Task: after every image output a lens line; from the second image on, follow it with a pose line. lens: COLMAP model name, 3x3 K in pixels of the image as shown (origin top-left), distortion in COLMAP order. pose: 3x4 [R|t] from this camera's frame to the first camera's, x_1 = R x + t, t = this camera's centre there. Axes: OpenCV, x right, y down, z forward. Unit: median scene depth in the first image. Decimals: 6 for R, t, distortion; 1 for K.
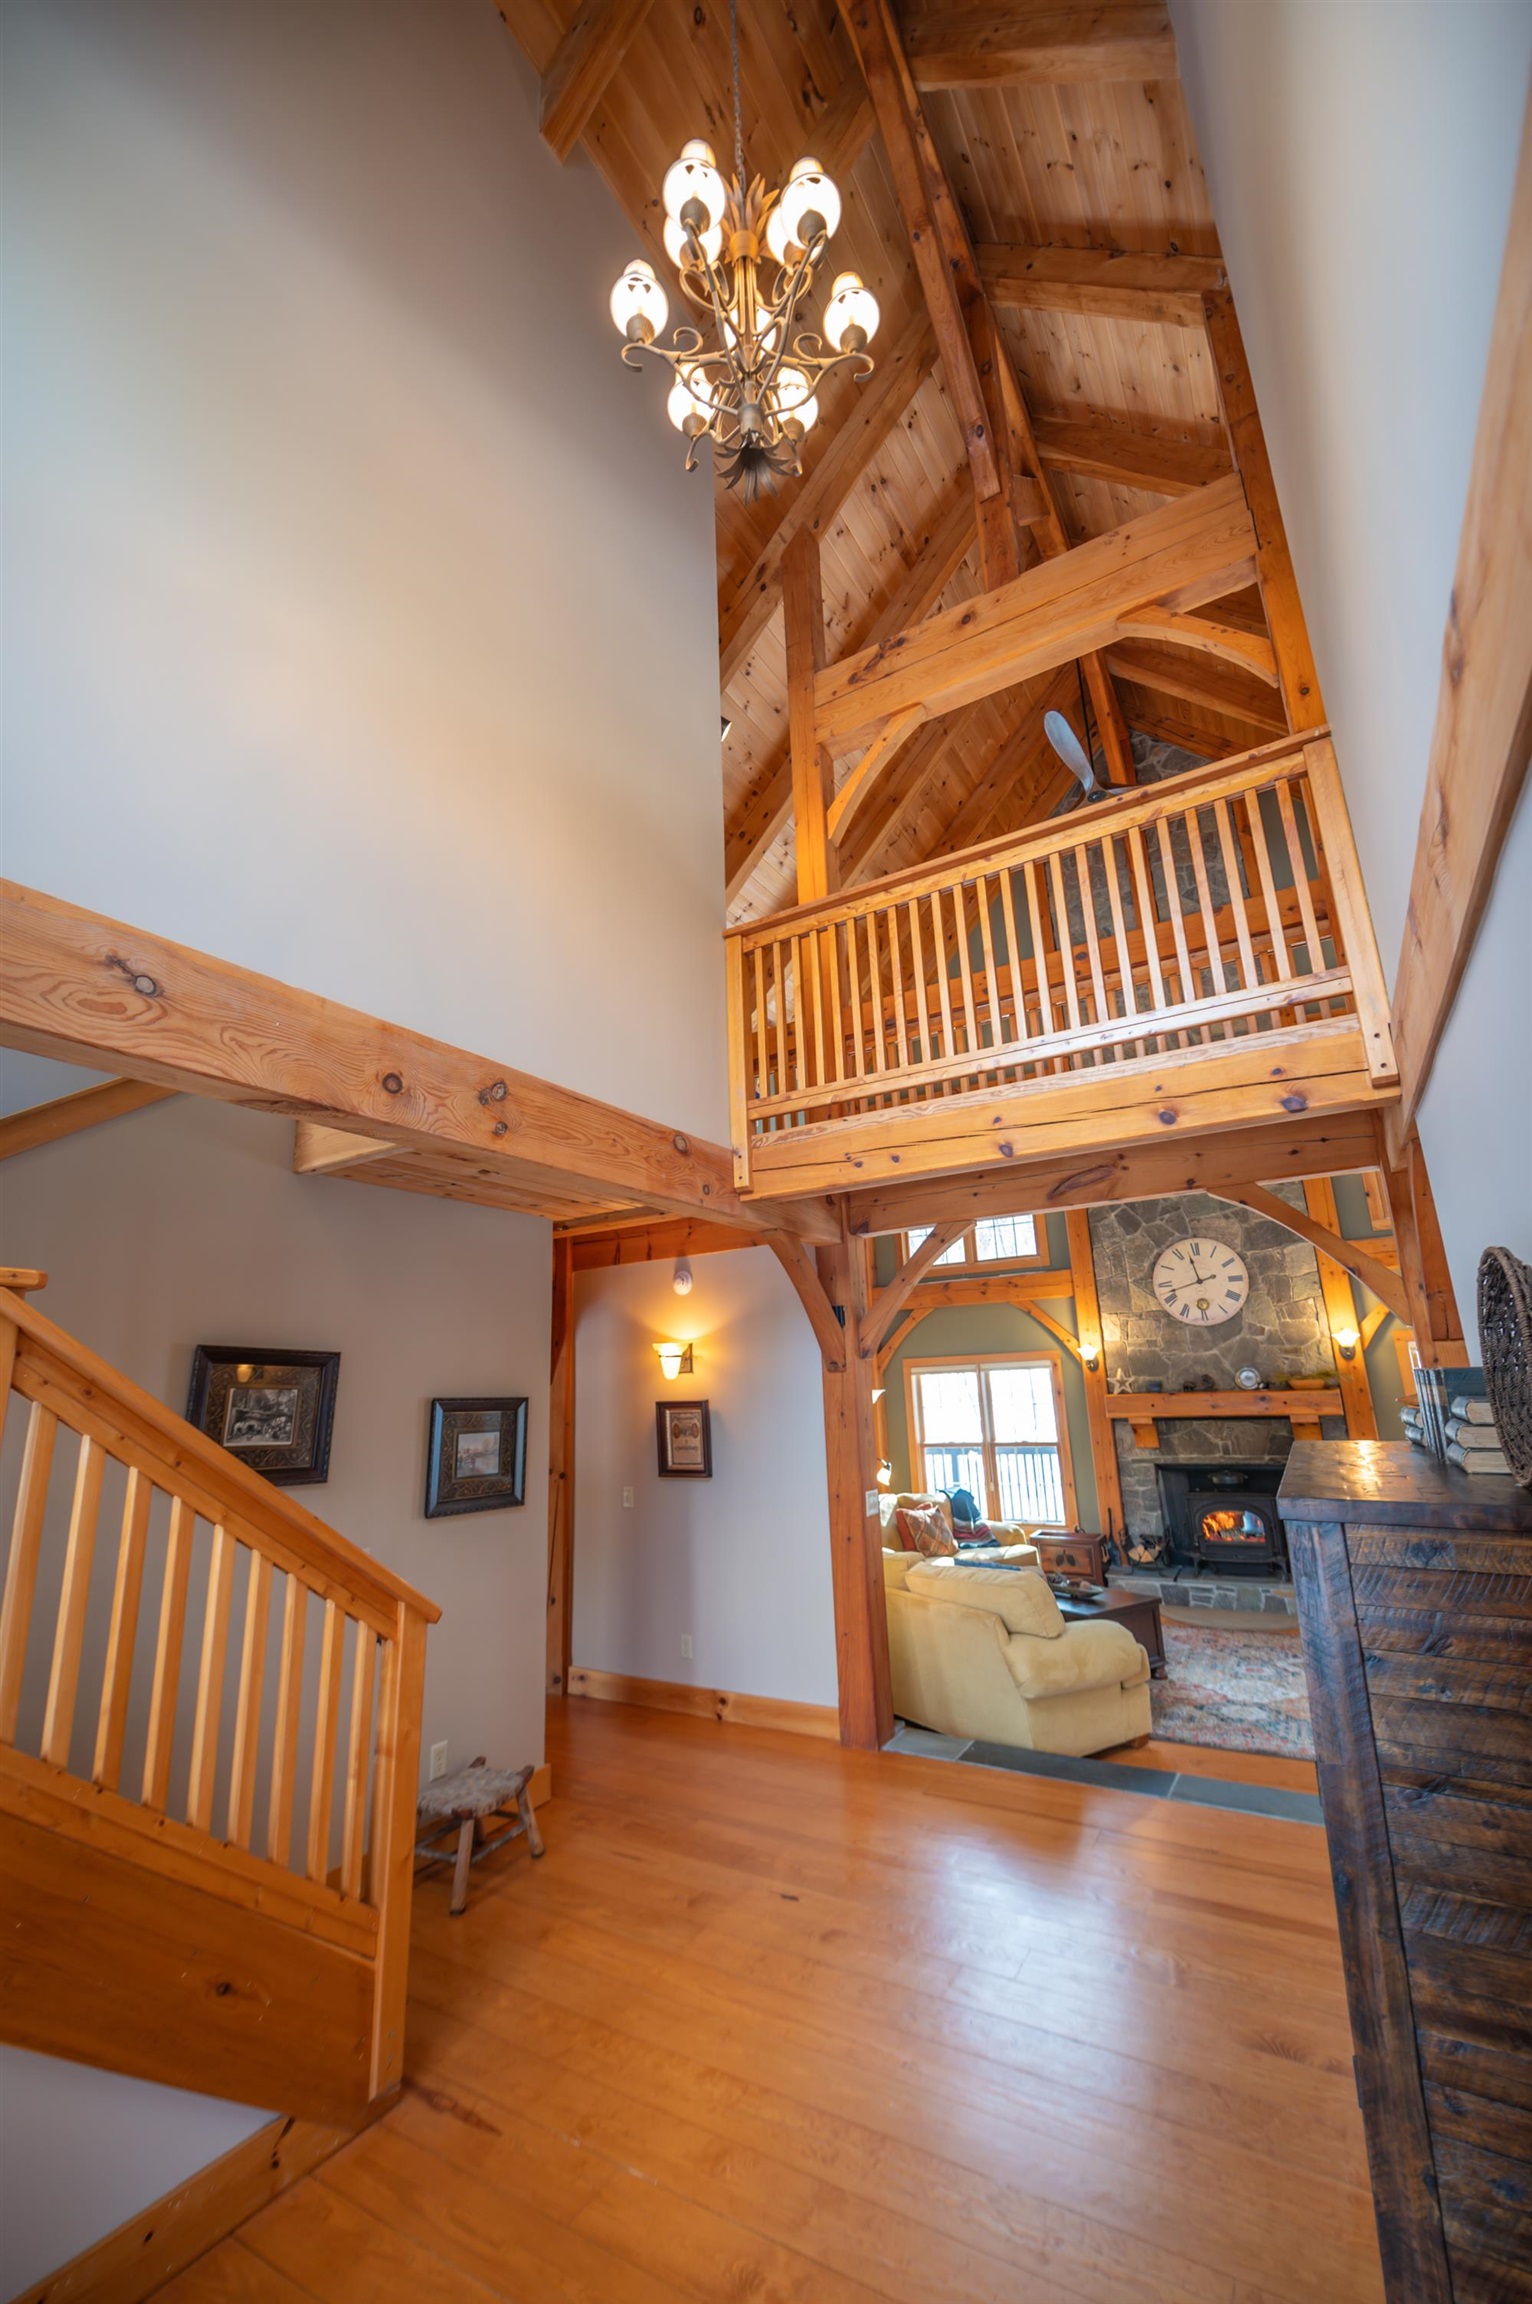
lens RADIAL K [[916.5, 0, 766.0], [0, 916.5, 1152.0], [0, 0, 1]] dist [-0.000486, -0.000206]
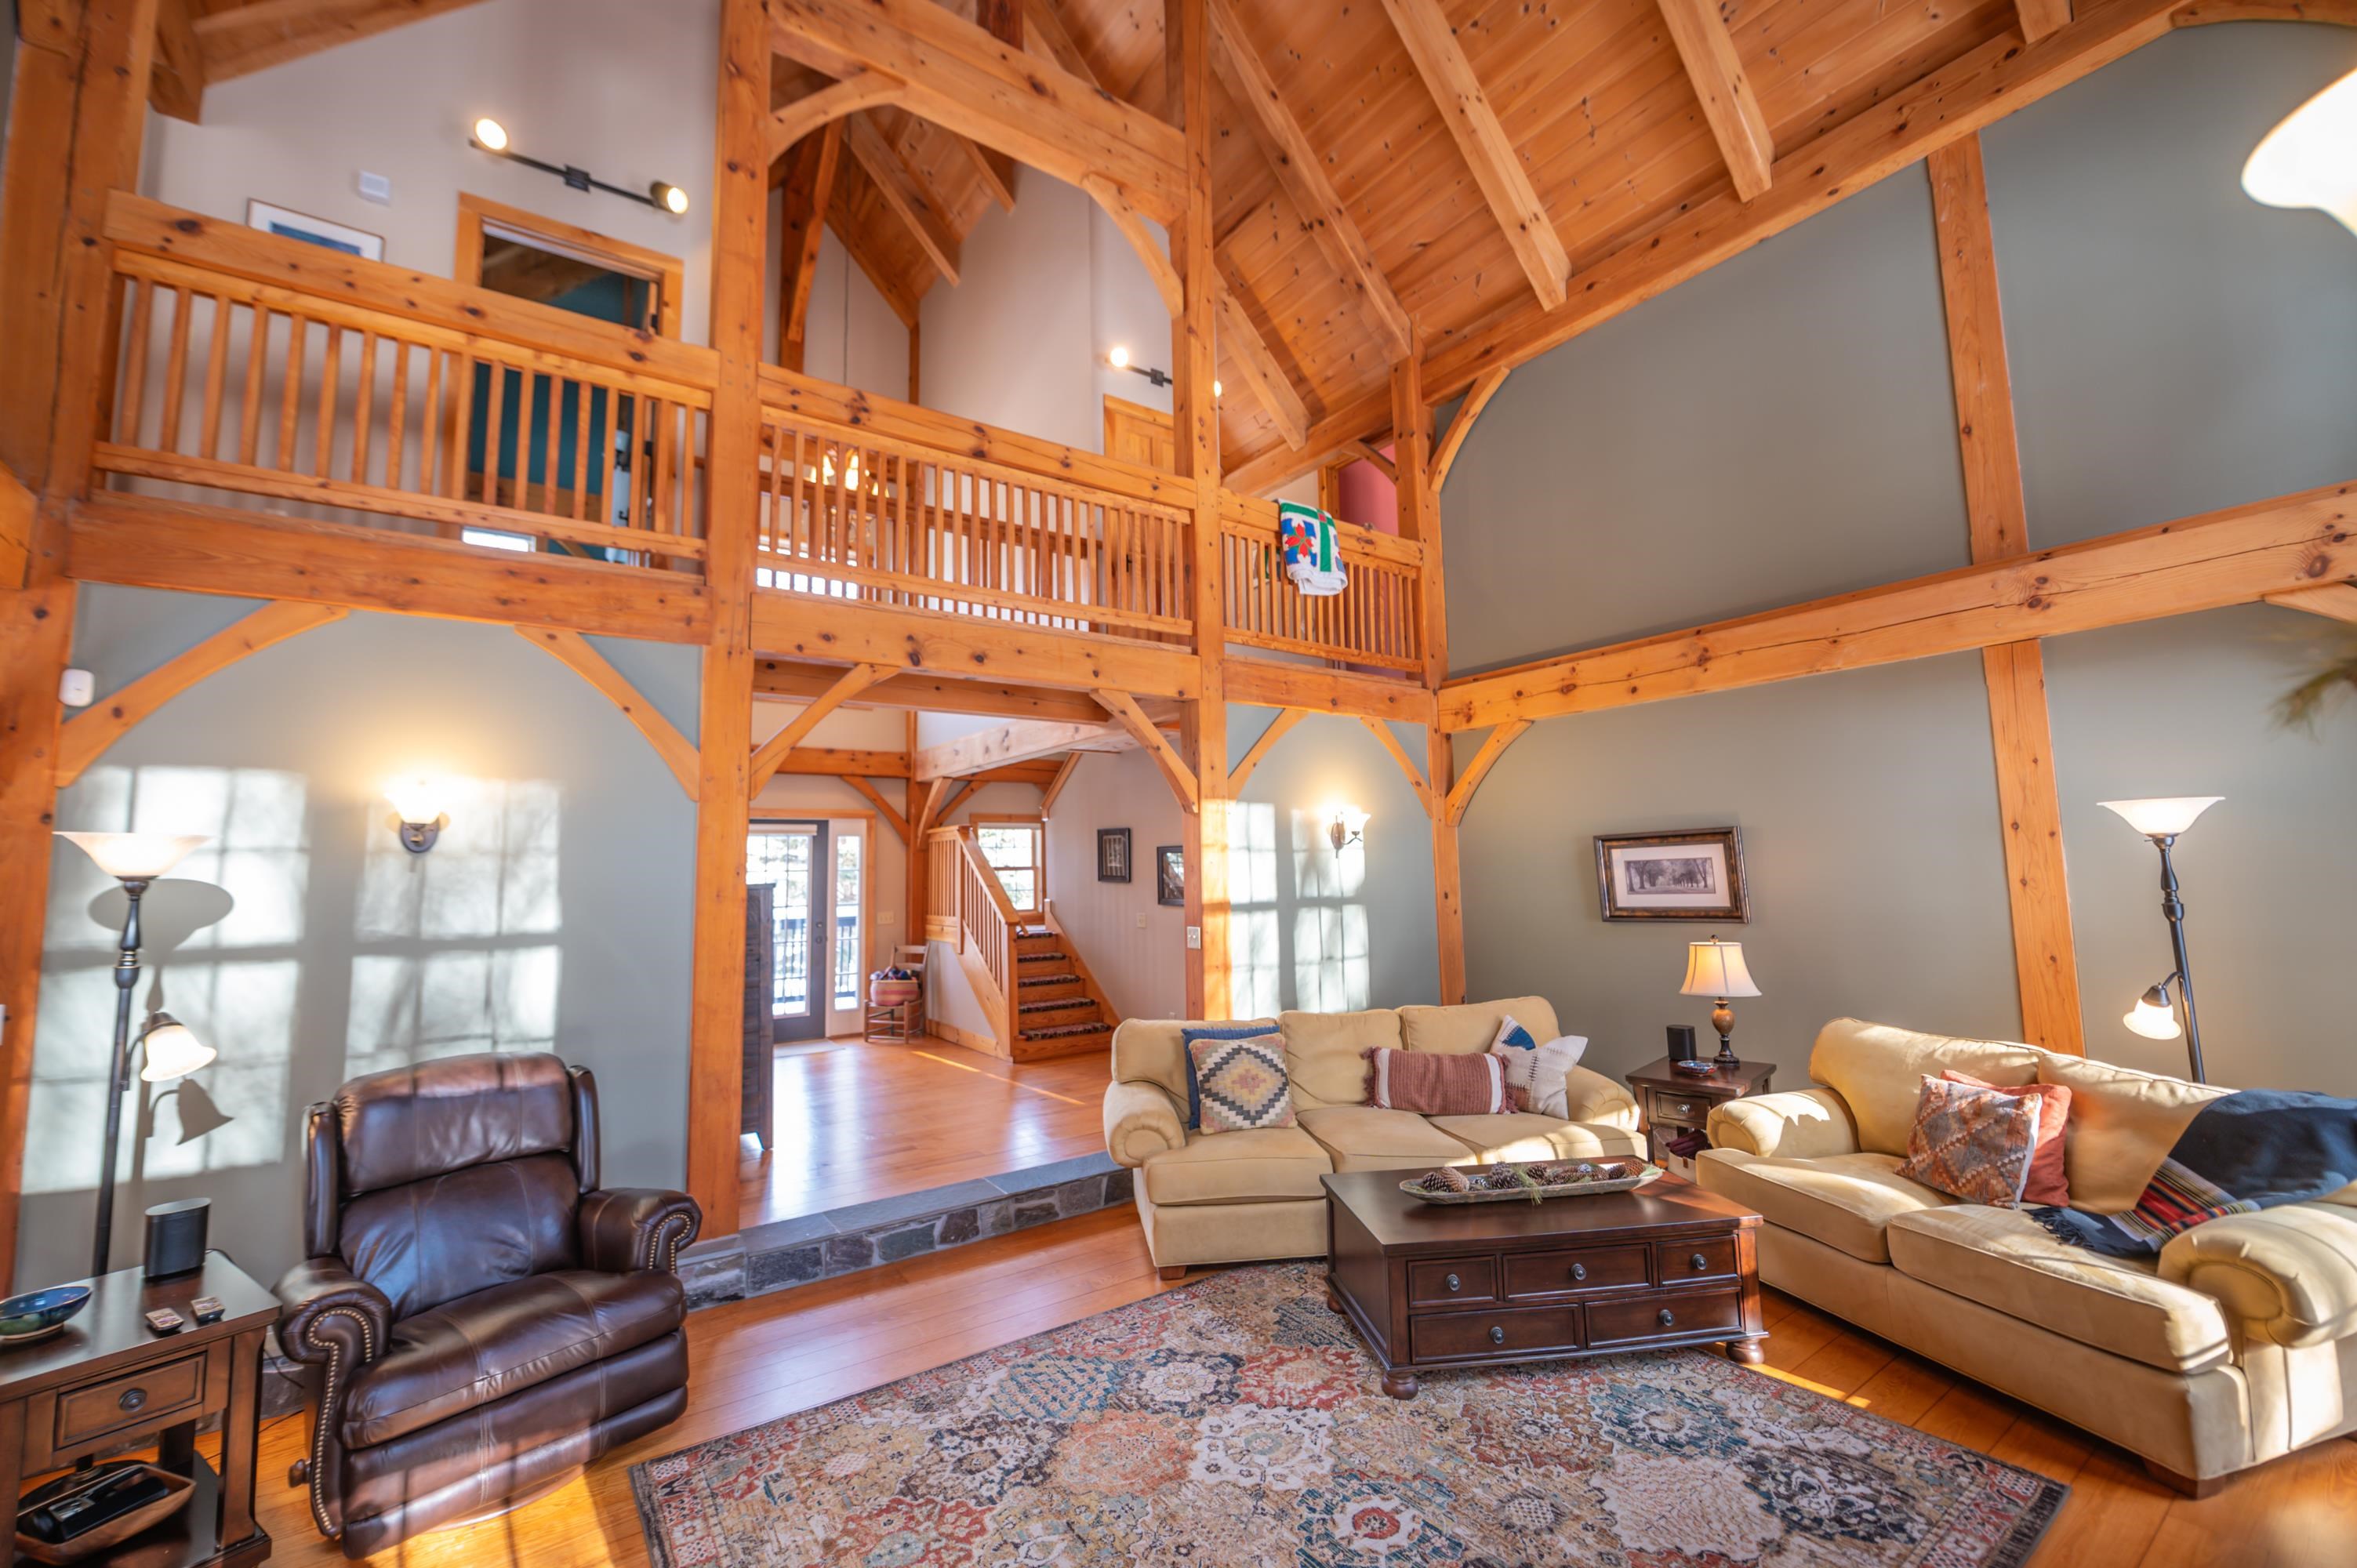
lens RADIAL K [[937.5, 0, 1178.5], [0, 937.5, 784.0], [0, 0, 1]] dist [-0.000486, -0.000206]
pose [[-0.396845, -0.042516, -0.916901, 1.035552], [0.263399, 0.951639, -0.158129, 0.330472], [0.879281, -0.304263, -0.366454, 1.274618]]
